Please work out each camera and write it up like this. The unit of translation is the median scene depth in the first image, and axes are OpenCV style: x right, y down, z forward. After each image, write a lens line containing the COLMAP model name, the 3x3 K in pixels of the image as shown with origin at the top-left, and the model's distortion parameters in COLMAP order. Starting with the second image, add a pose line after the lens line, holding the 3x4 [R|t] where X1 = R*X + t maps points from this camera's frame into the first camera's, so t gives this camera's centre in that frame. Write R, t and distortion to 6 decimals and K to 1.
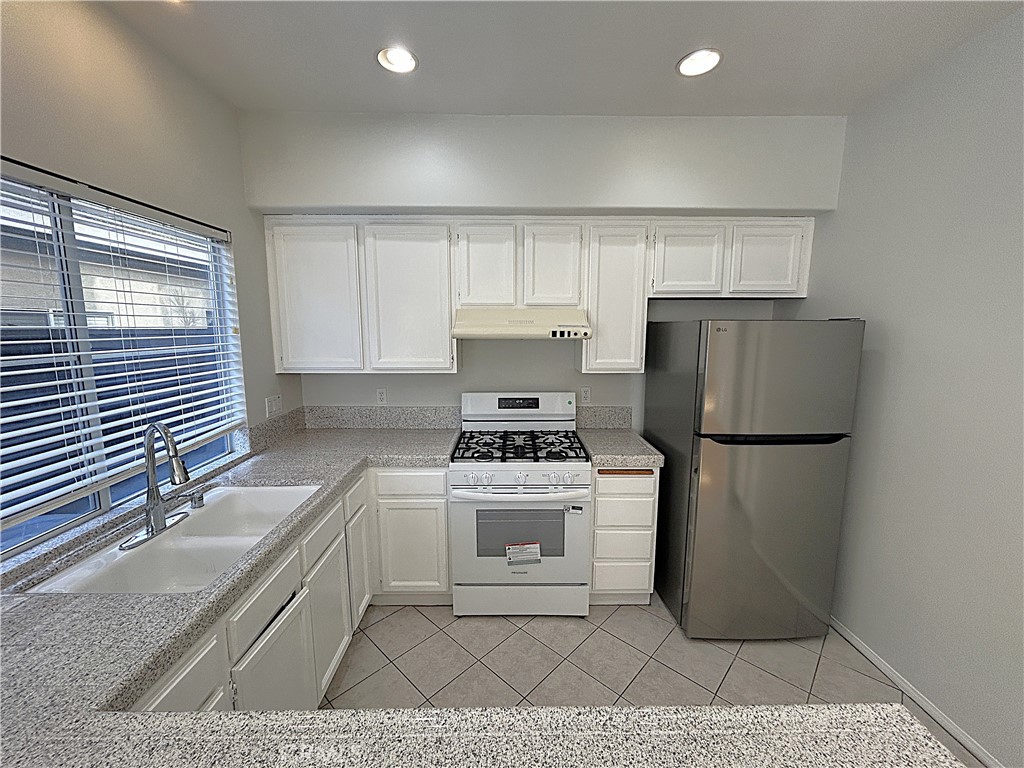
lens RADIAL K [[414.9, 0, 510.8], [0, 414.9, 383.0], [0, 0, 1]] dist [-0.003500, 0.000891]
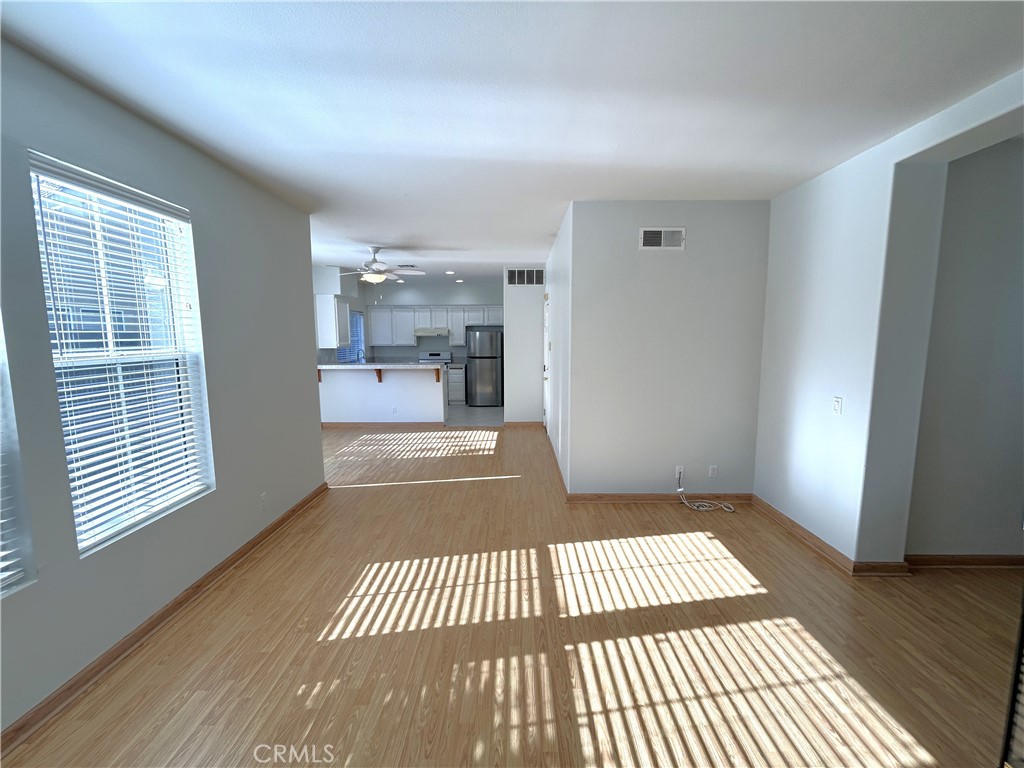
lens RADIAL K [[414.9, 0, 510.8], [0, 414.9, 383.0], [0, 0, 1]] dist [-0.003500, 0.000891]
pose [[0.999646, -0.004495, -0.026212, 0.893678], [0.003808, 0.999649, -0.026199, 0.451239], [0.026320, 0.026090, 0.999313, -2.974691]]
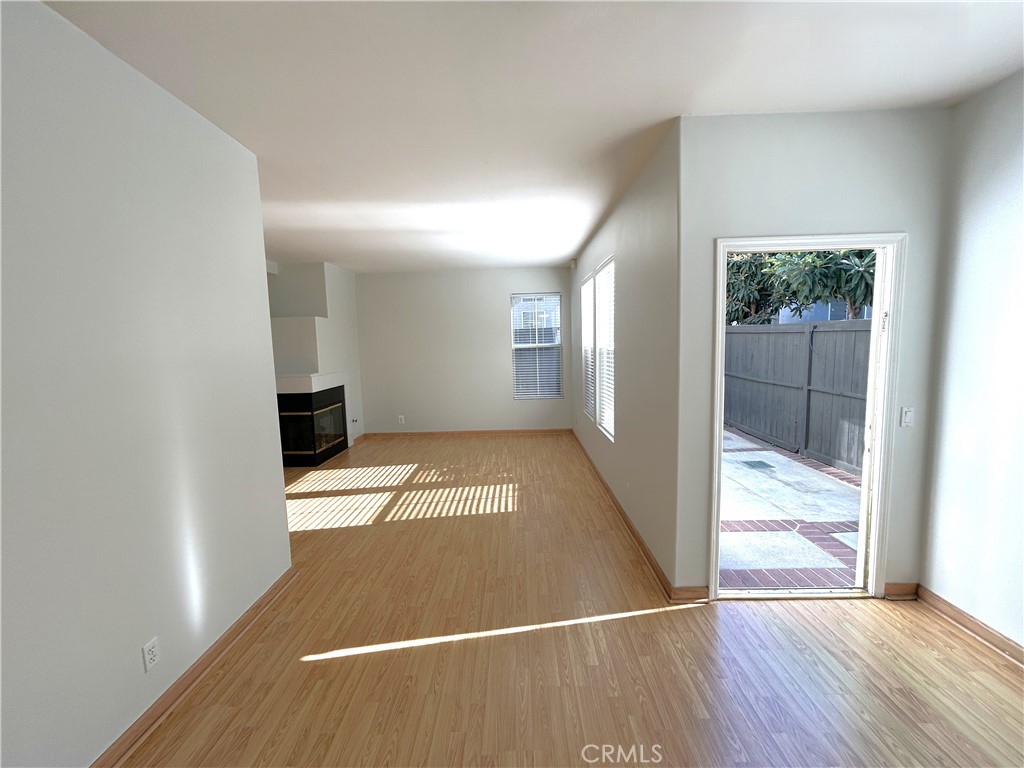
lens RADIAL K [[414.9, 0, 510.8], [0, 414.9, 383.0], [0, 0, 1]] dist [-0.003500, 0.000891]
pose [[-0.999355, 0.020850, 0.029249, 0.403099], [0.027205, 0.971053, 0.237311, 0.075591], [-0.023455, 0.237953, -0.970993, -0.284924]]
